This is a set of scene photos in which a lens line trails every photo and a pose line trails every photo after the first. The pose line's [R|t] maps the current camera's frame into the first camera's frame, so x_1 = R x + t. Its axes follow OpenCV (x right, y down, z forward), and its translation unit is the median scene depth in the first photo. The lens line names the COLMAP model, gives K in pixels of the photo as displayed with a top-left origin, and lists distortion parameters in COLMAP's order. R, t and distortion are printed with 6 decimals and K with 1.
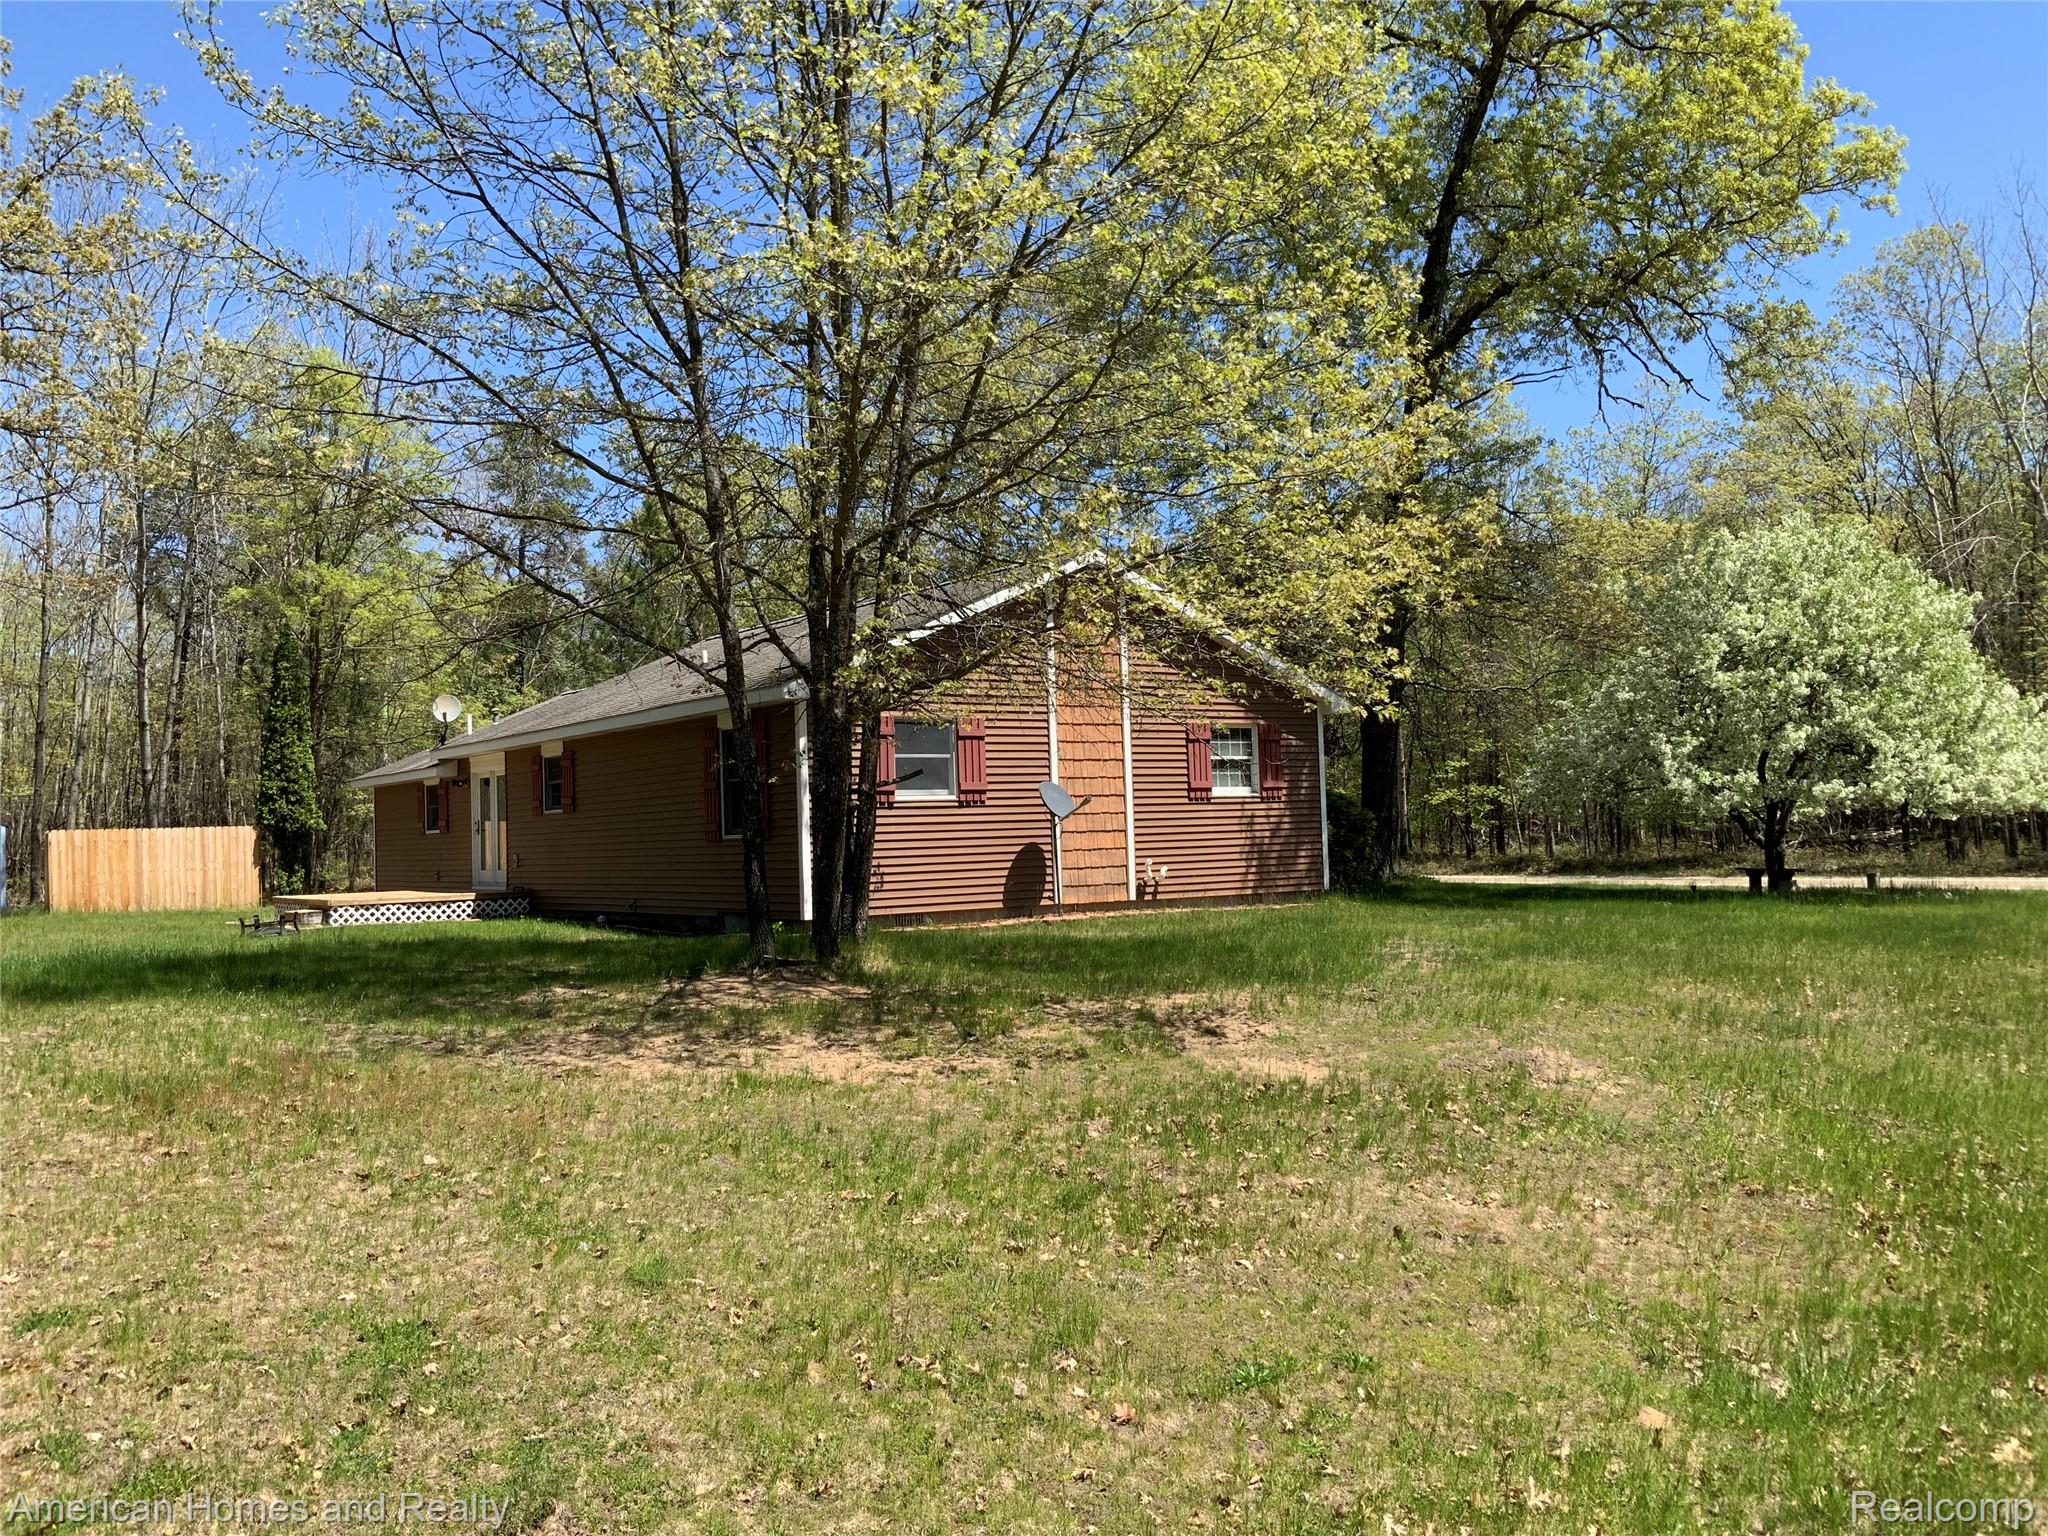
lens RADIAL K [[1704.5, 0, 1024.0], [0, 1704.5, 768.0], [0, 0, 1]] dist [0.070923, -0.139584]
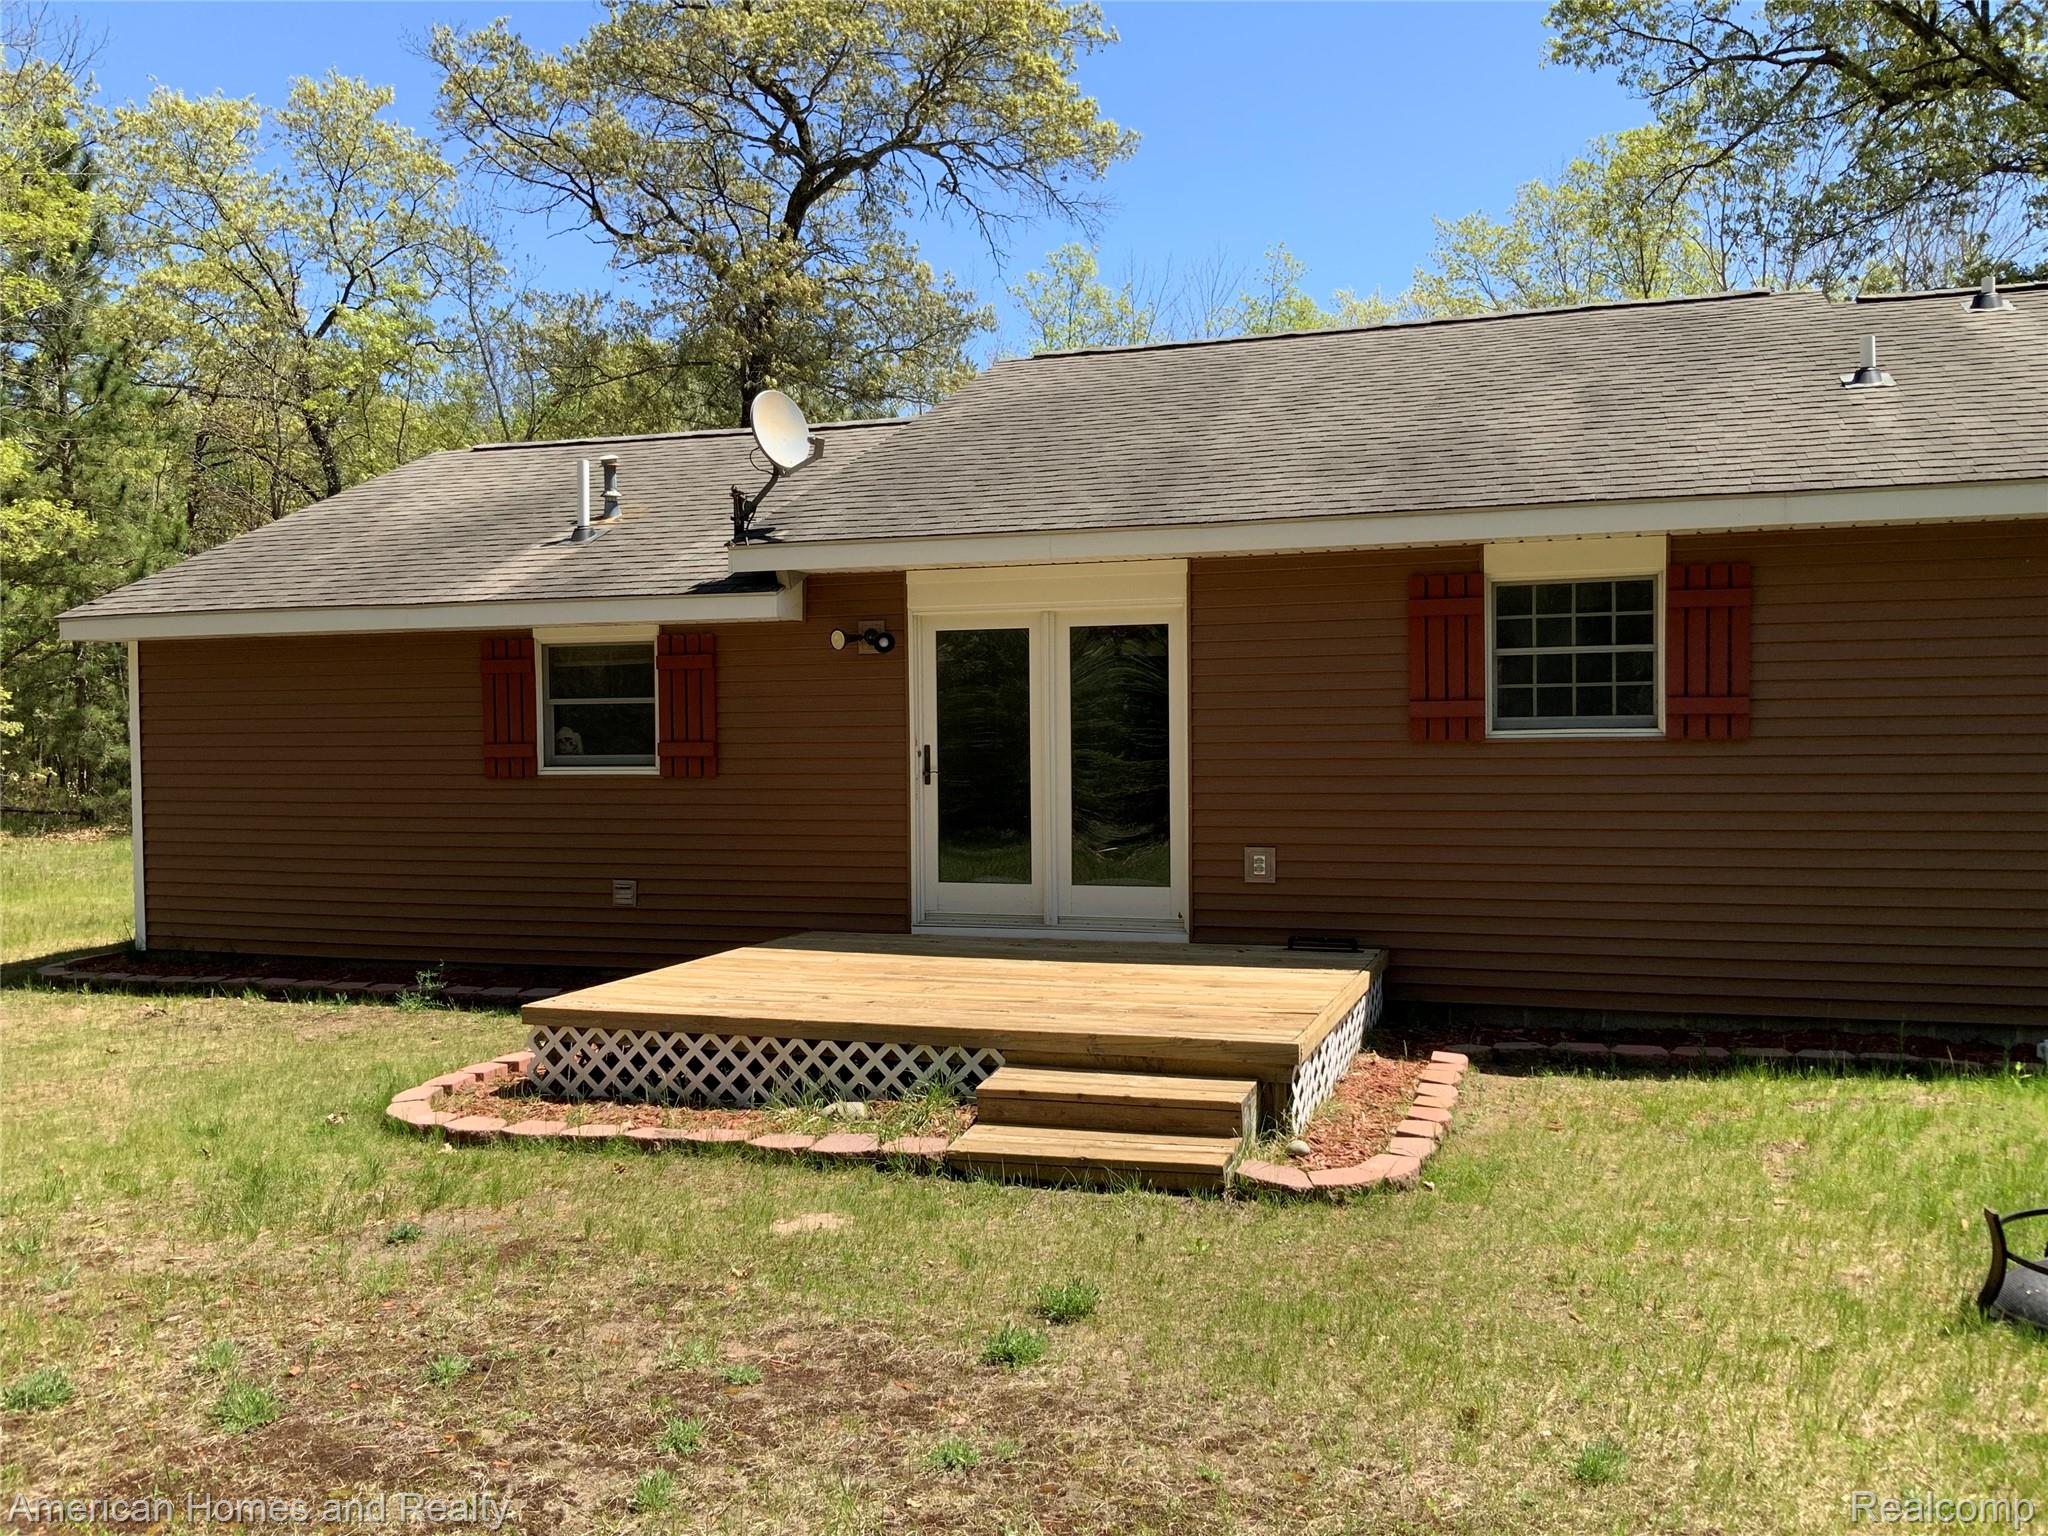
lens RADIAL K [[1704.5, 0, 1024.0], [0, 1704.5, 768.0], [0, 0, 1]] dist [0.070923, -0.139584]
pose [[0.812832, 0.006087, 0.582467, -0.632993], [-0.036115, 0.998548, 0.039964, 0.024642], [-0.581378, -0.053520, 0.811872, 0.855768]]
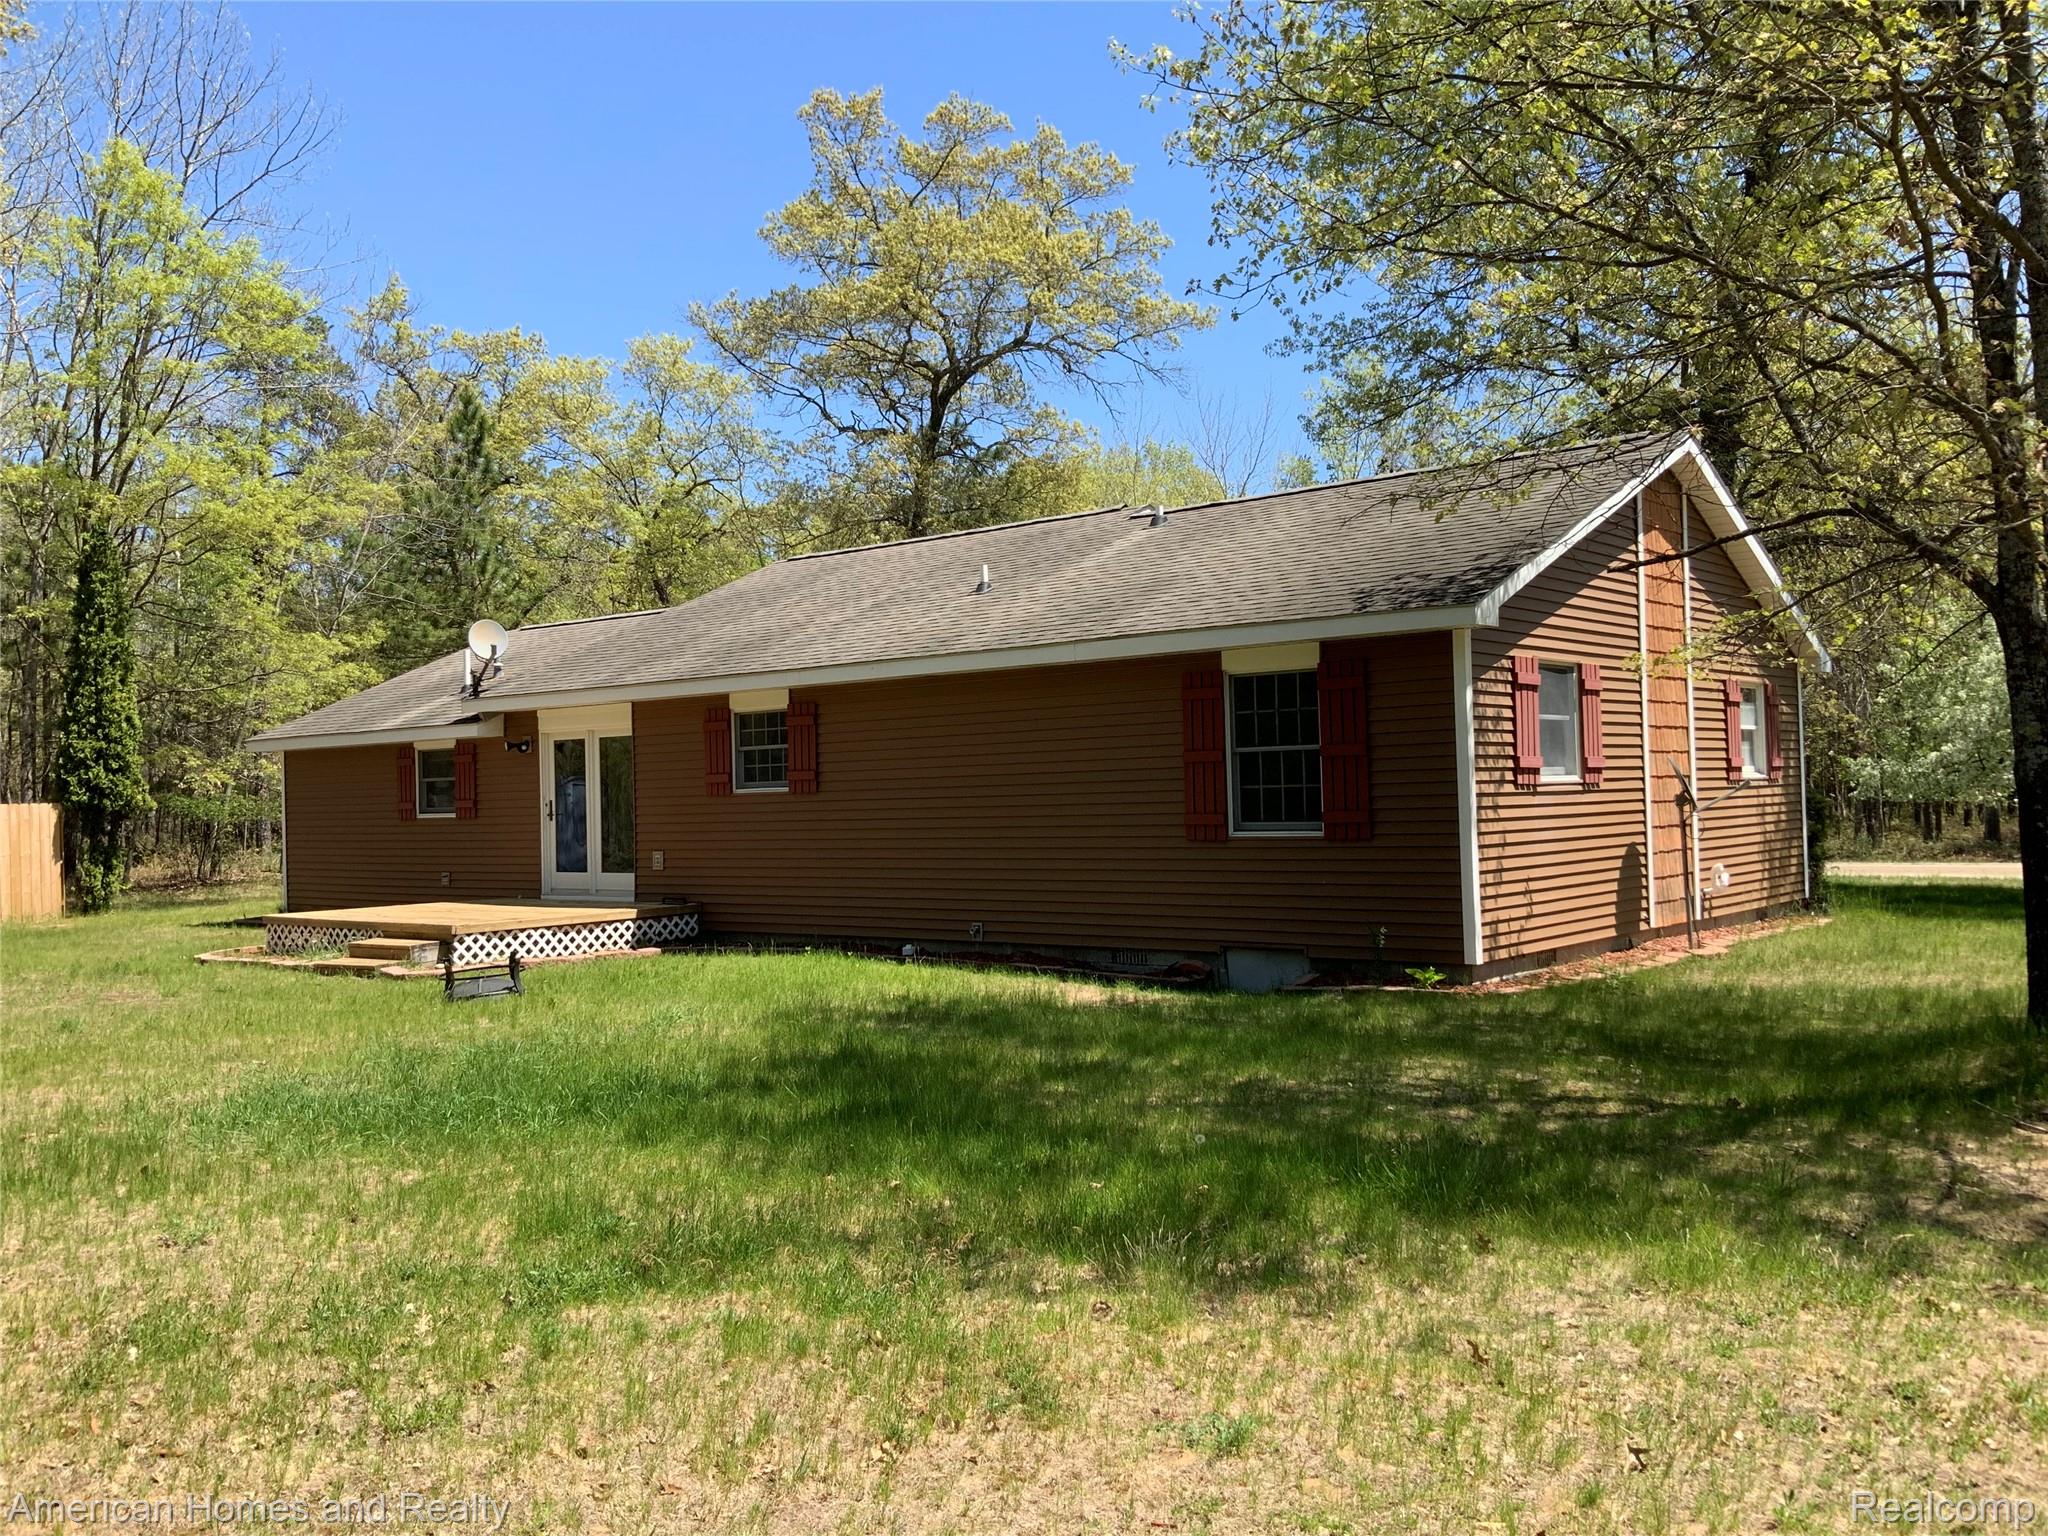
lens RADIAL K [[1704.5, 0, 1024.0], [0, 1704.5, 768.0], [0, 0, 1]] dist [0.070923, -0.139584]
pose [[0.964766, 0.009780, 0.262926, -0.389416], [-0.014098, 0.999795, 0.014542, 0.005407], [-0.262730, -0.017737, 0.964706, 0.339307]]
